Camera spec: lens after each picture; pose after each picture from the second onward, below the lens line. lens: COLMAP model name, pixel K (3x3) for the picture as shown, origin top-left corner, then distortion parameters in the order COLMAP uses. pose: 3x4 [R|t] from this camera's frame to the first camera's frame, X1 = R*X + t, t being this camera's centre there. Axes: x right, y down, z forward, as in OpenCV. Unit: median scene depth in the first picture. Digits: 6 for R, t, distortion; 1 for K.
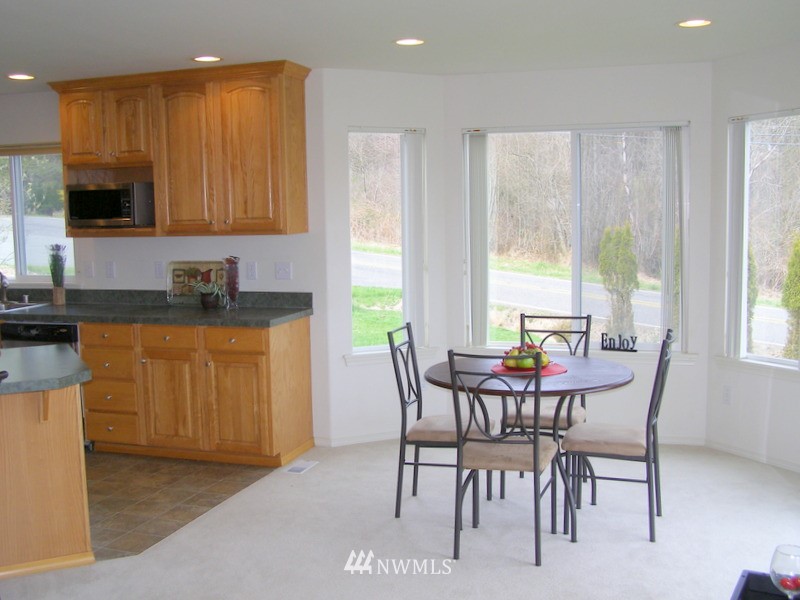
lens RADIAL K [[893.7, 0, 375.4], [0, 893.7, 308.1], [0, 0, 1]] dist [-0.102294, 0.000000]
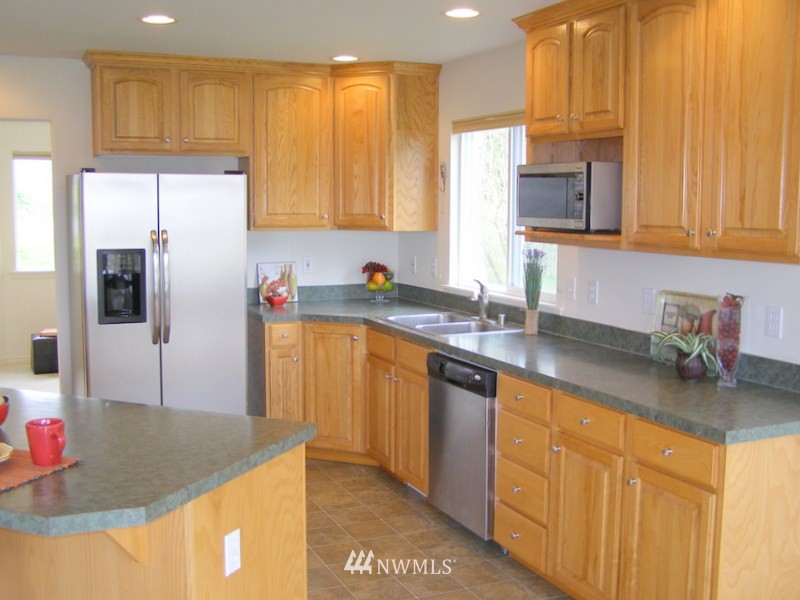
lens RADIAL K [[893.7, 0, 386.3], [0, 893.7, 320.6], [0, 0, 1]] dist [-0.102294, 0.000000]
pose [[0.672223, 0.116911, -0.731060, 0.105591], [-0.094681, 0.992920, 0.071726, -0.063558], [0.734270, 0.021001, 0.678533, 0.484507]]
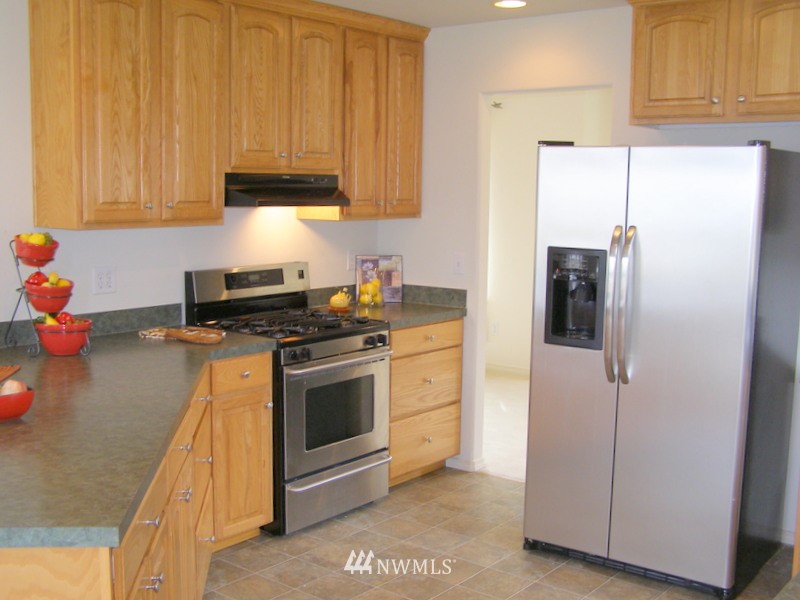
lens RADIAL K [[893.7, 0, 398.1], [0, 893.7, 302.3], [0, 0, 1]] dist [-0.102294, 0.000000]
pose [[-0.348299, 0.133993, -0.927757, -0.052048], [-0.104960, 0.977932, 0.180643, -0.111228], [0.931489, 0.160295, -0.326549, 0.972738]]
